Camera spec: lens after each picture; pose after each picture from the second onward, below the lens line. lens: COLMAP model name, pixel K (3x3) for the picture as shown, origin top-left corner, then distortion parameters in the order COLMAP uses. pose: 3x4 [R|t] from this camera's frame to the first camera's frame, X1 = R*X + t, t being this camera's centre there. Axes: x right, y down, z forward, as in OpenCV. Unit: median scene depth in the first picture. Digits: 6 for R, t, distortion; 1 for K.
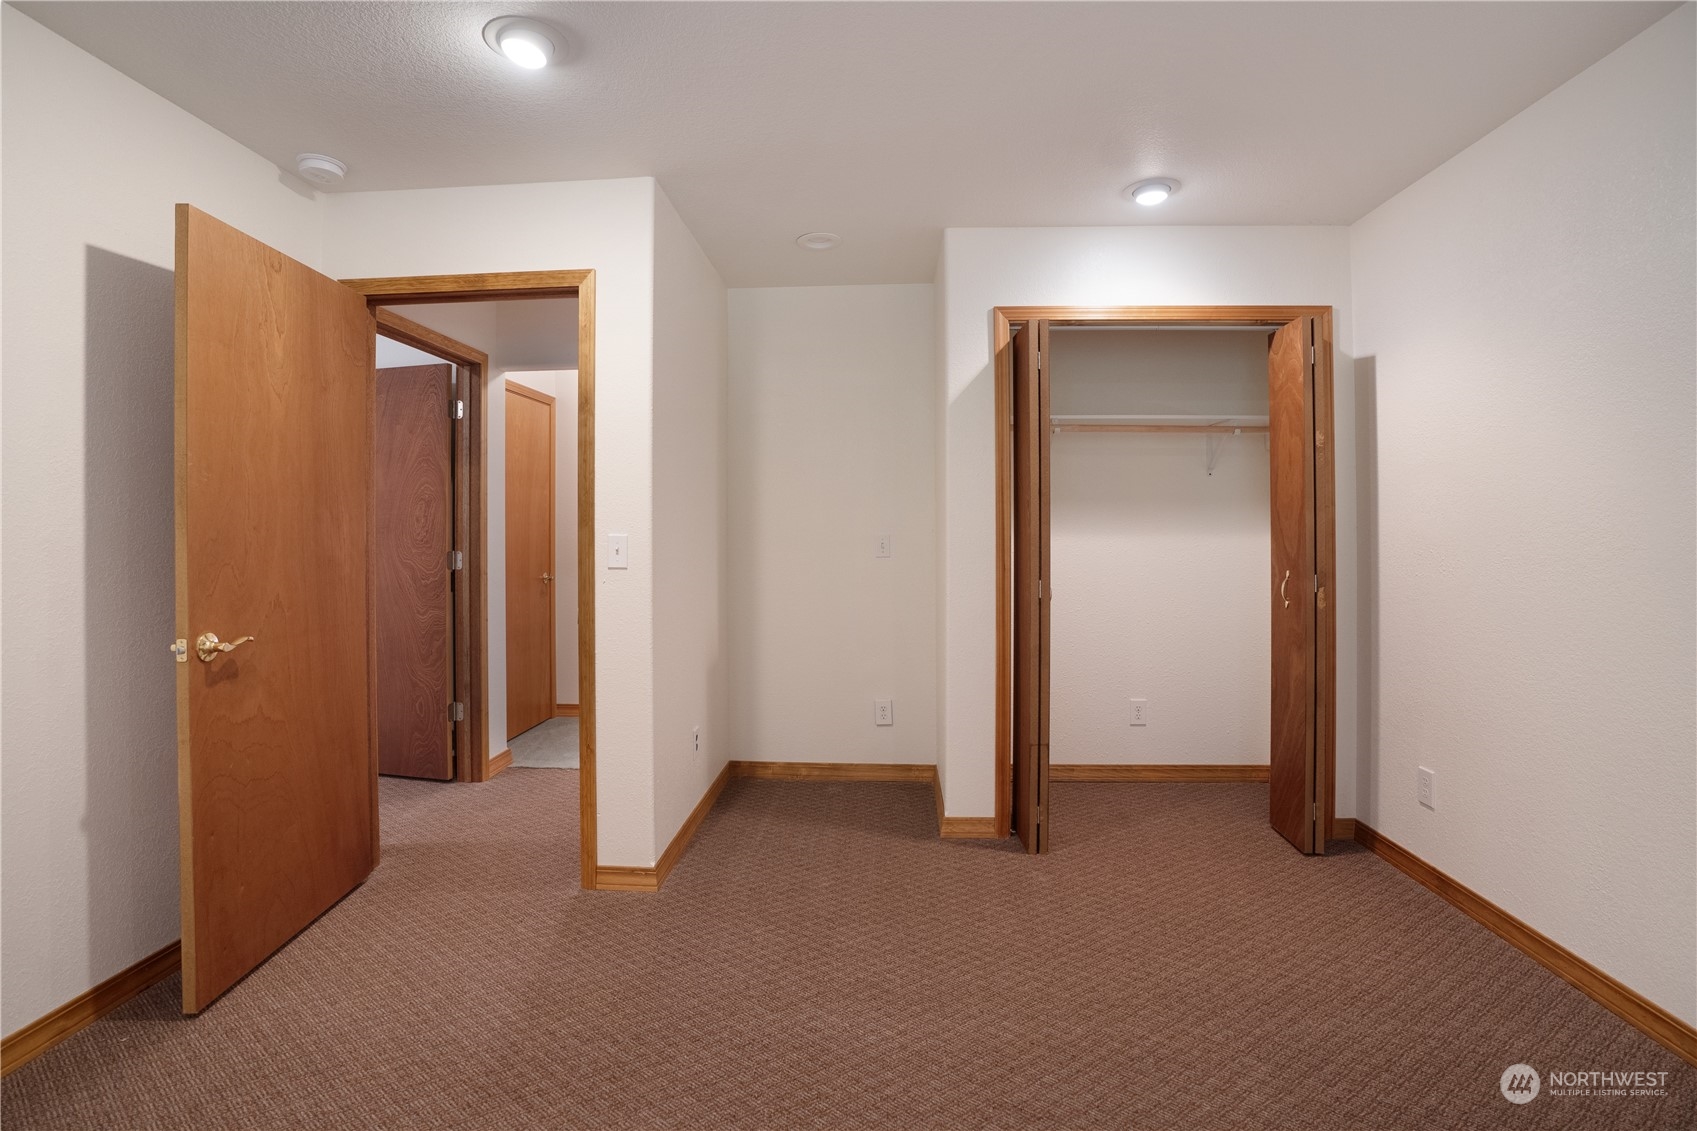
lens RADIAL K [[791.3, 0, 857.2], [0, 791.3, 538.1], [0, 0, 1]] dist [-0.024877, 0.006056]
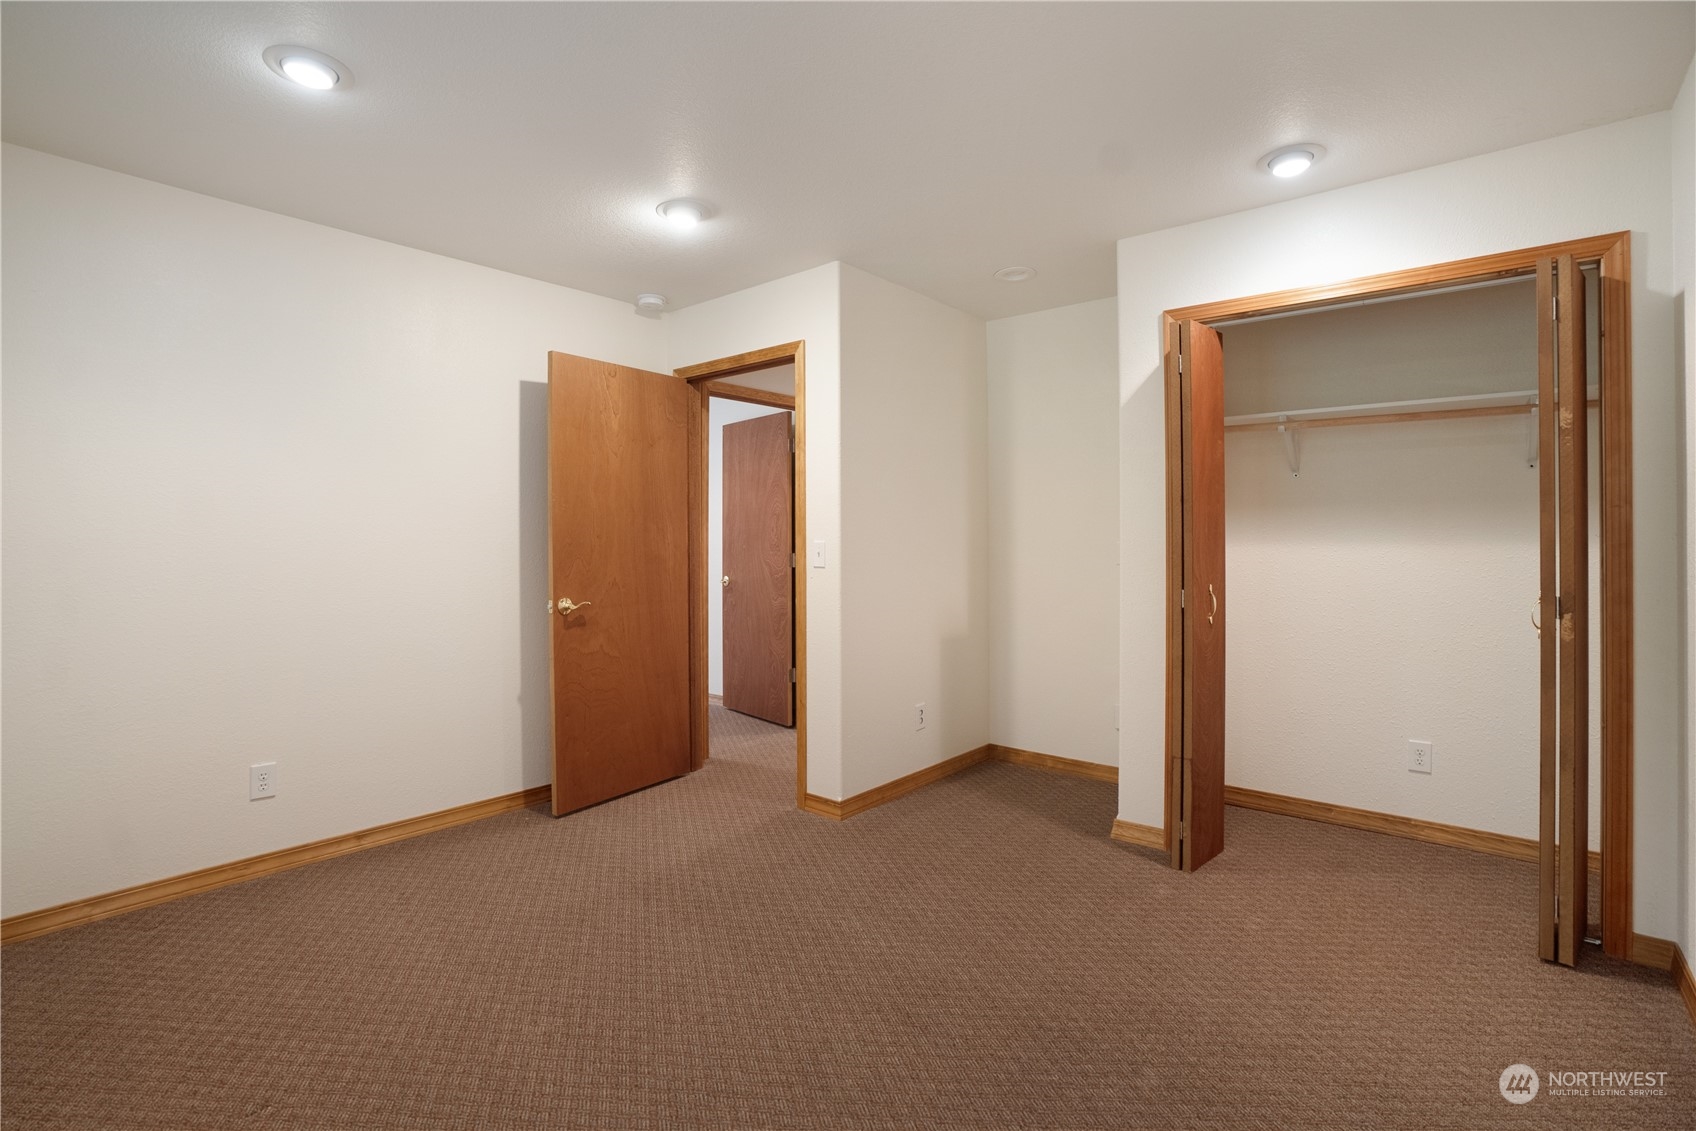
lens RADIAL K [[790.9, 0, 862.2], [0, 790.9, 554.2], [0, 0, 1]] dist [-0.024877, 0.006056]
pose [[0.810041, 0.012839, -0.586233, 0.478978], [-0.005010, 0.999875, 0.014974, -0.002650], [0.586352, -0.009193, 0.810004, -0.013264]]
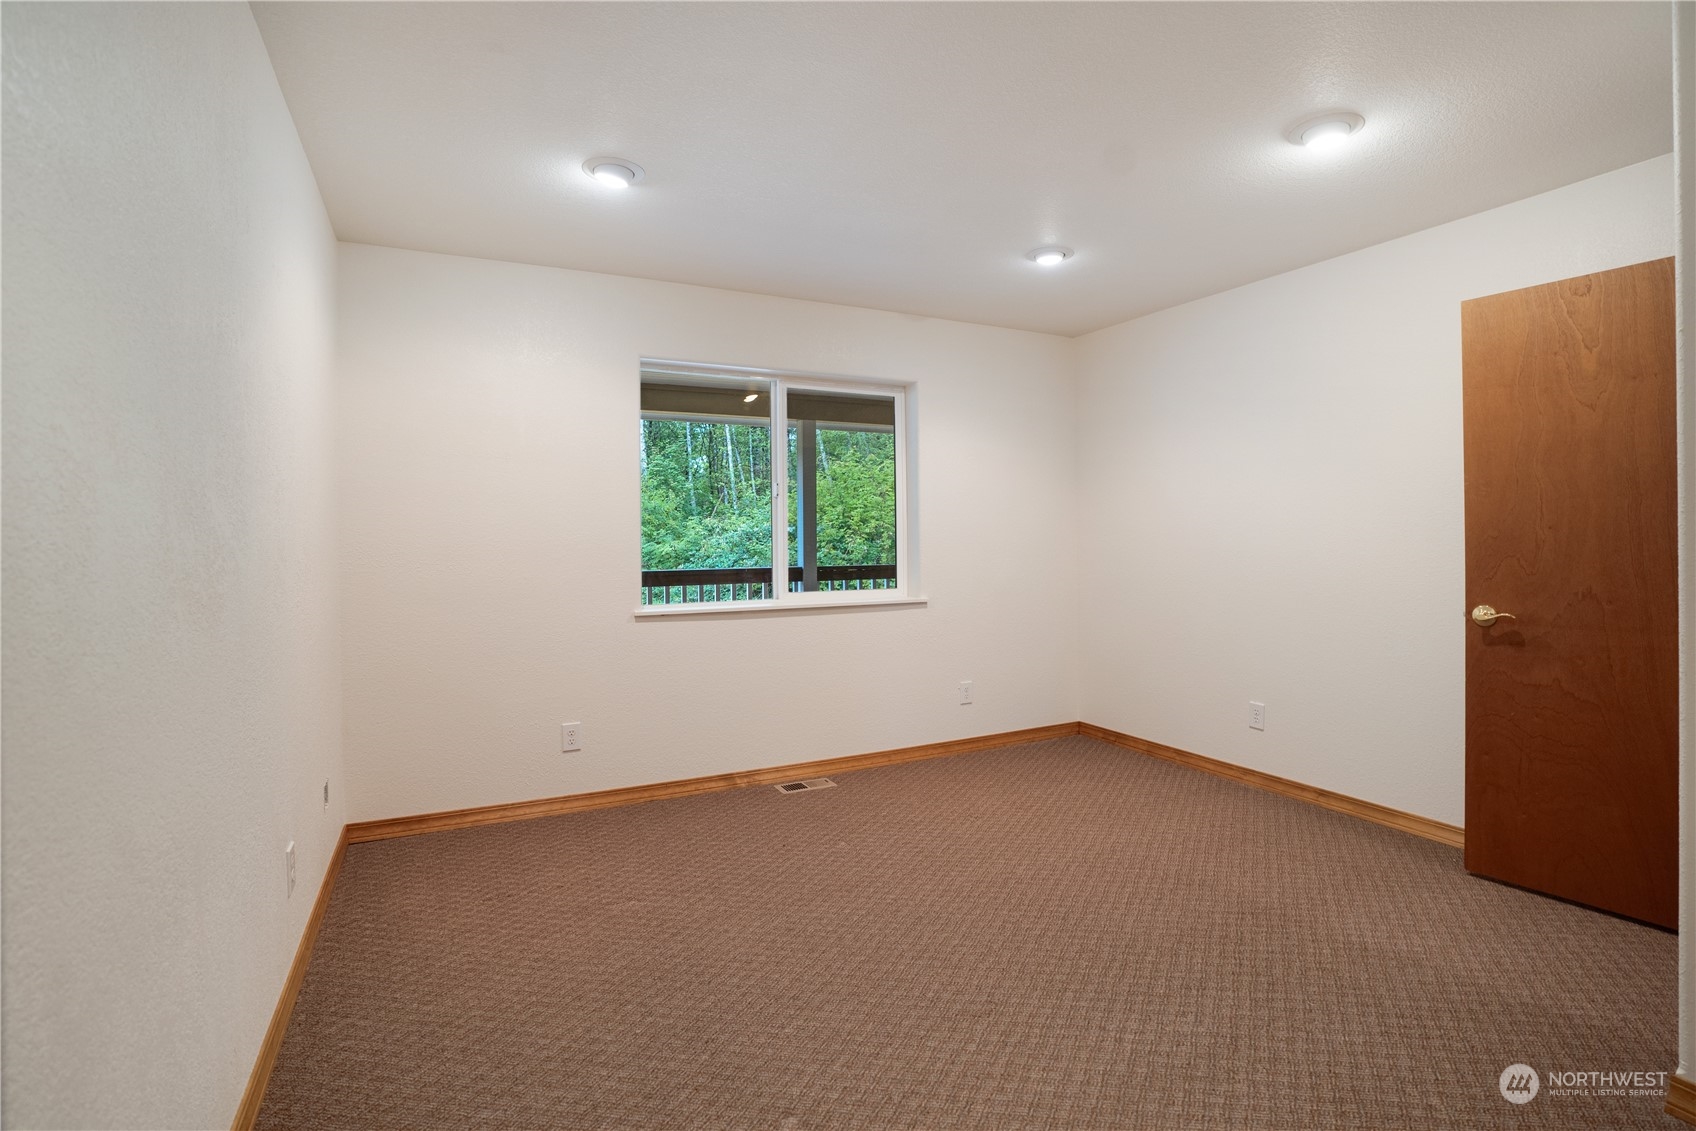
lens RADIAL K [[790.9, 0, 865.5], [0, 790.9, 556.7], [0, 0, 1]] dist [-0.024877, 0.006056]
pose [[-0.857998, 0.016773, -0.513379, 0.538095], [0.007036, 0.999757, 0.020904, -0.000417], [0.513605, 0.014323, -0.857907, 1.087701]]
